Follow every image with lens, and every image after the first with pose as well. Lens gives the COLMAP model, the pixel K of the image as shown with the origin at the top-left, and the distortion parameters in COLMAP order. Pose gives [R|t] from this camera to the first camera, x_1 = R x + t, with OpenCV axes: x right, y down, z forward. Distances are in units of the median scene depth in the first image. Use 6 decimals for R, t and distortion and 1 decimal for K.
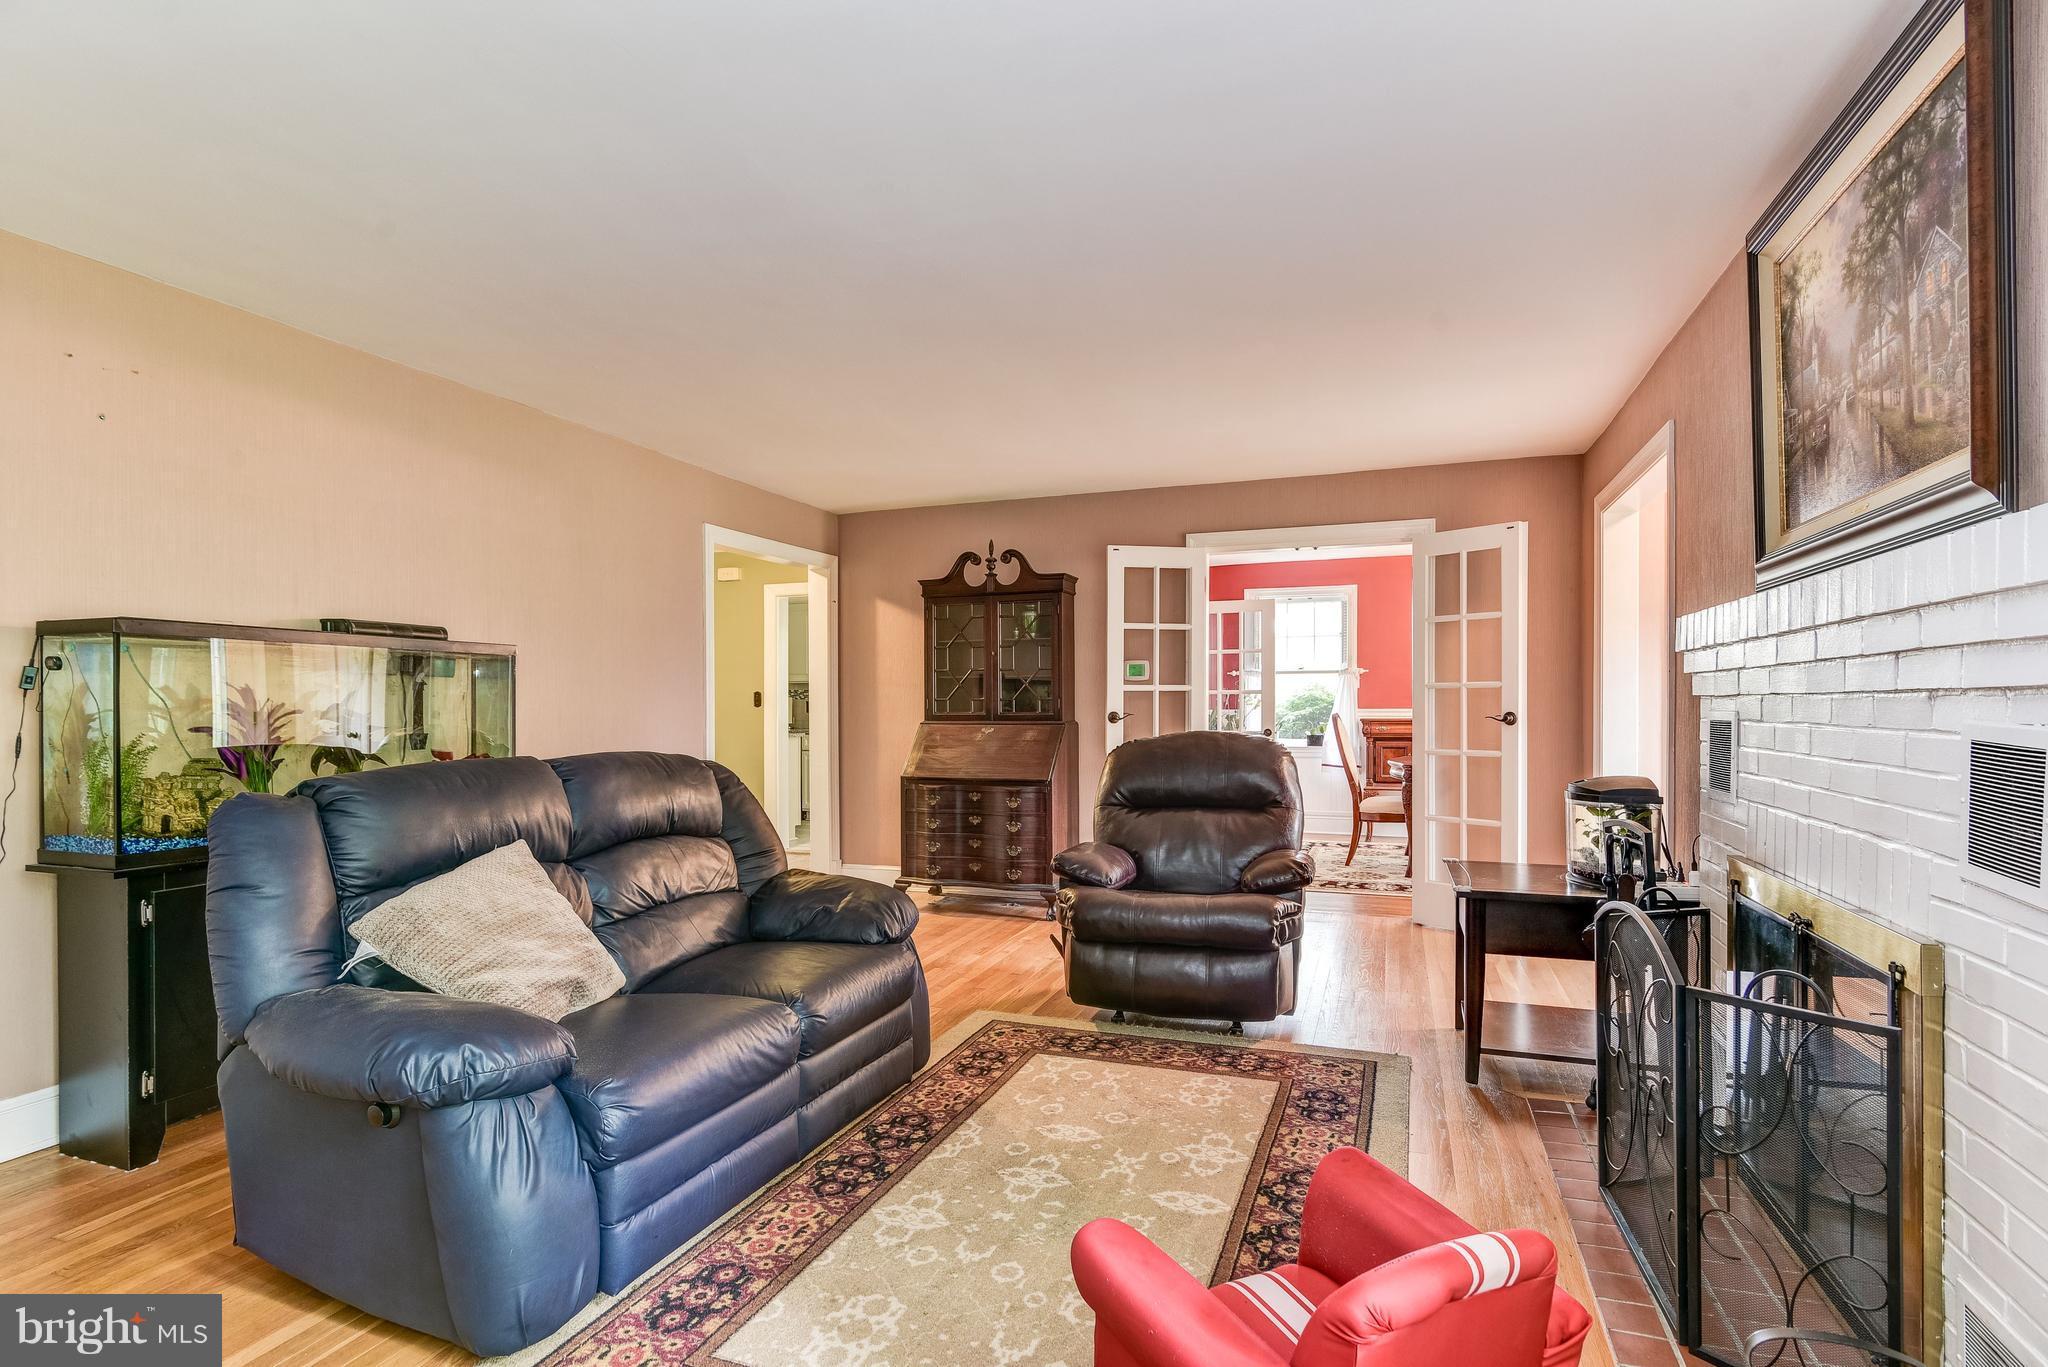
lens RADIAL K [[1004.9, 0, 1024.7], [0, 1004.9, 709.1], [0, 0, 1]] dist [-0.000168, -0.000053]
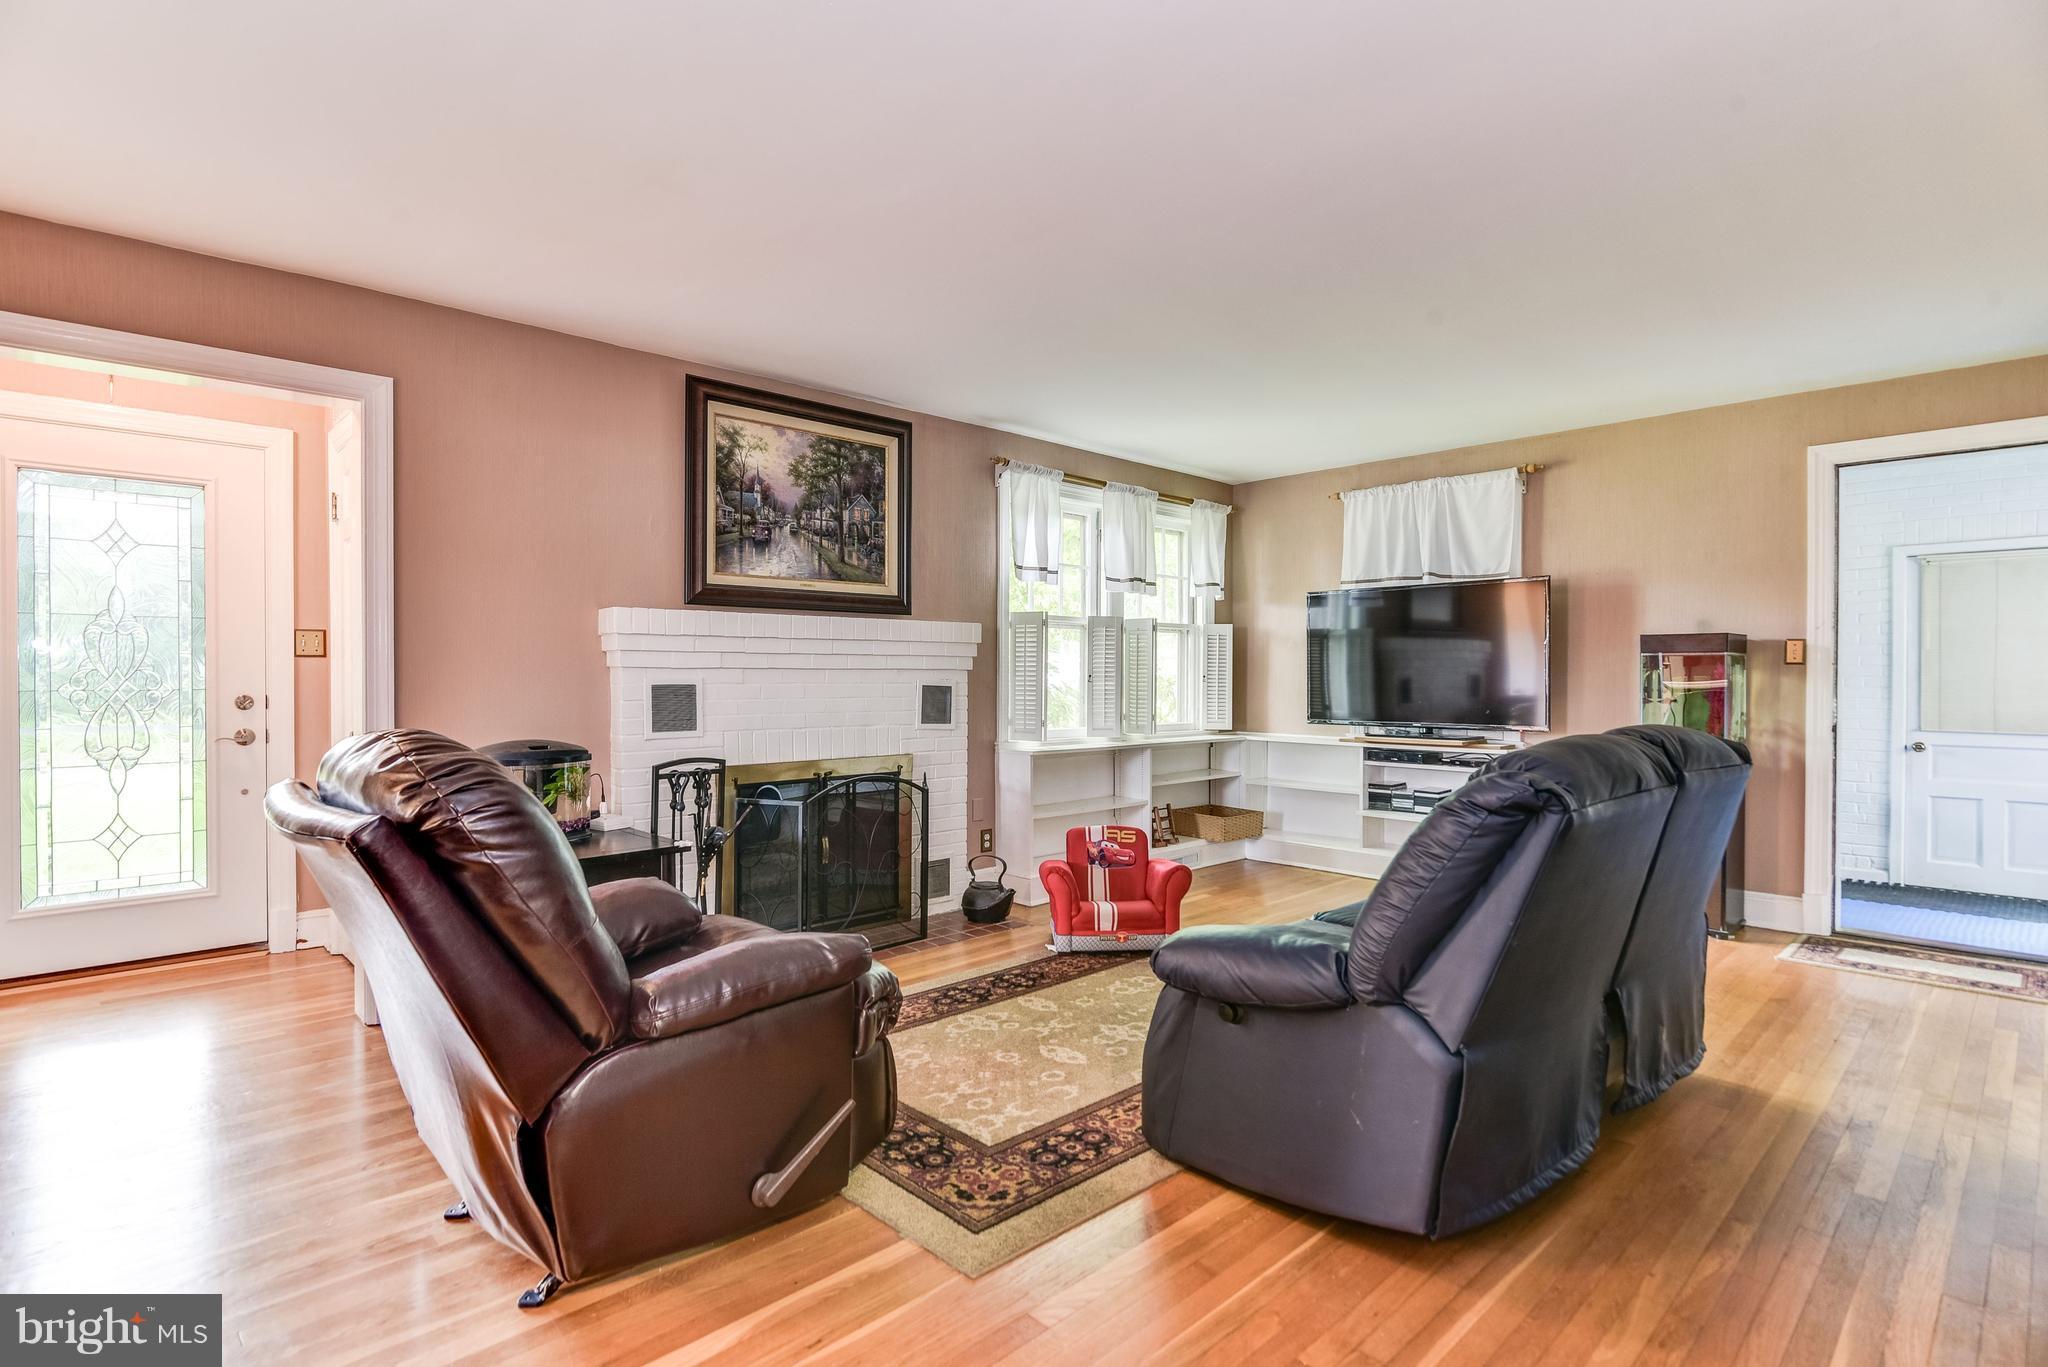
lens RADIAL K [[994.3, 0, 1020.7], [0, 994.3, 681.5], [0, 0, 1]] dist [-0.006728, -0.000155]
pose [[-0.897265, -0.001704, 0.441489, -0.324648], [0.003106, 0.999943, 0.010172, -0.005025], [-0.441481, 0.010498, -0.897209, 1.618579]]
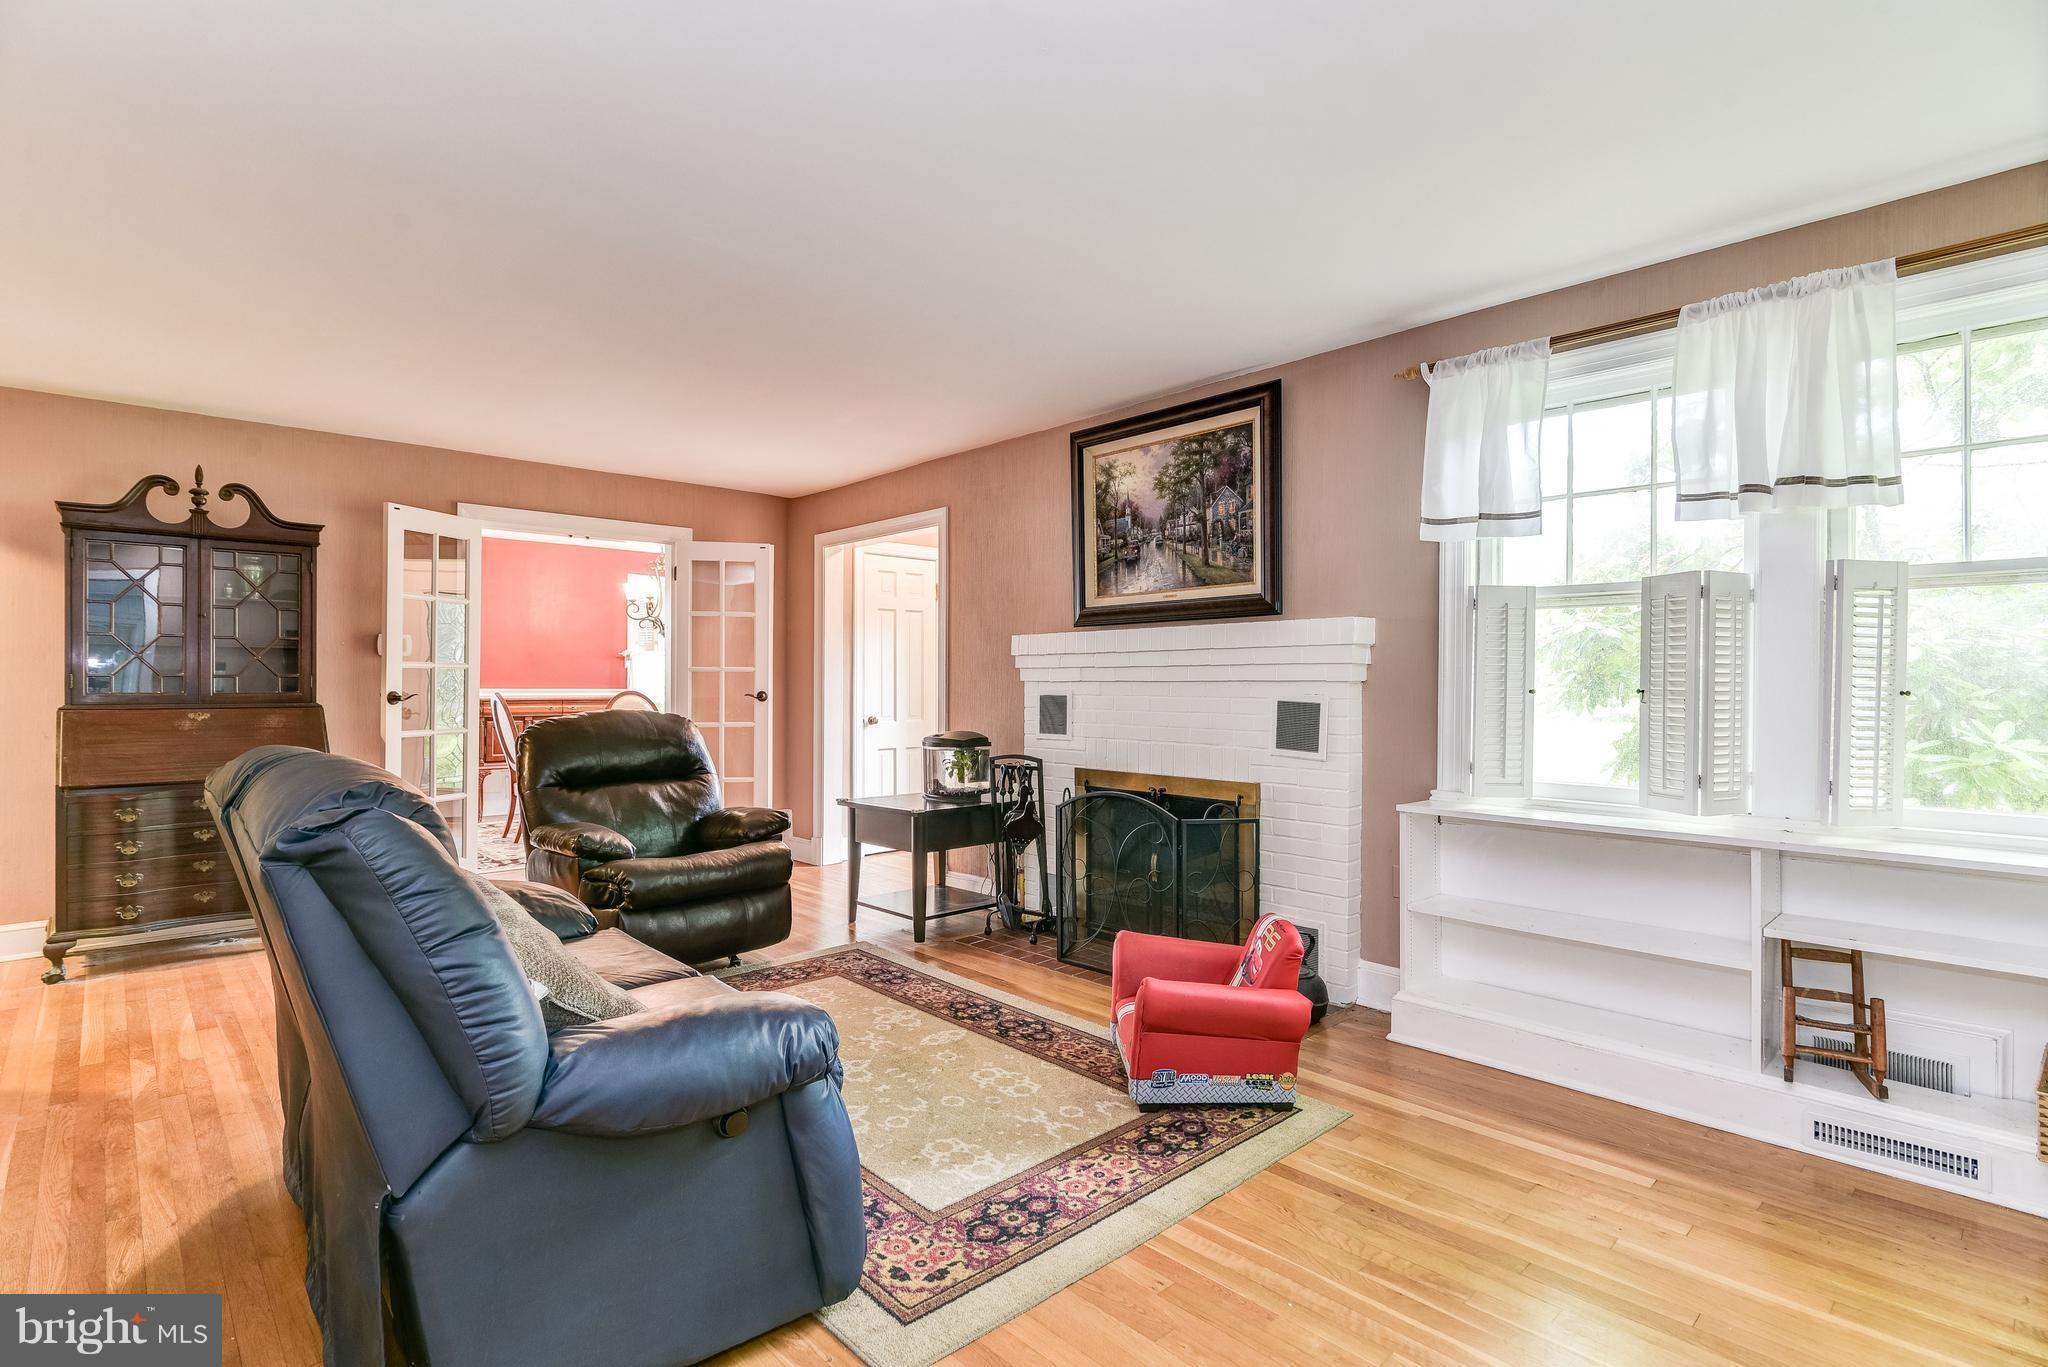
lens RADIAL K [[994.3, 0, 1020.7], [0, 994.3, 681.5], [0, 0, 1]] dist [-0.006728, -0.000155]
pose [[0.454962, 0.008351, 0.890471, -0.714735], [-0.000499, 0.999958, -0.009123, 0.002481], [-0.890511, 0.003706, 0.454948, 0.184491]]
